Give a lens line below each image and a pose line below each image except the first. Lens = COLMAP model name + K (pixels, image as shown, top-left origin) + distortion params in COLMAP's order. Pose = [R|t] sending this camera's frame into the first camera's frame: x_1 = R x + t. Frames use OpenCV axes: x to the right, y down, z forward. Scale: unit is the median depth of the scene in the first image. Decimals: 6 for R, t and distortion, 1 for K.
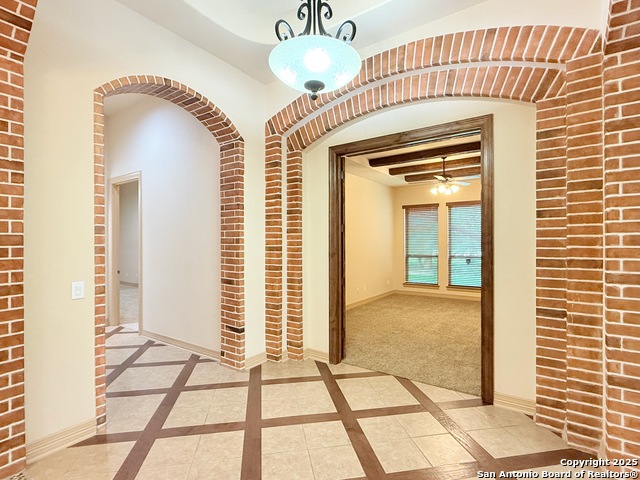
lens RADIAL K [[322.3, 0, 320.1], [0, 322.3, 241.5], [0, 0, 1]] dist [0.000804, 0.000315]
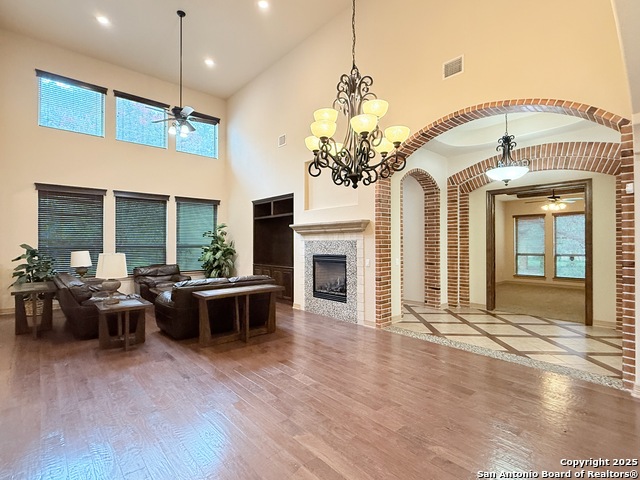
lens RADIAL K [[313.8, 0, 319.1], [0, 313.8, 241.5], [0, 0, 1]] dist [0.000802, -0.000209]
pose [[0.972659, 0.001407, -0.232233, -0.468771], [-0.002273, 0.999991, -0.003461, 0.000861], [0.232226, 0.003895, 0.972654, -0.918542]]
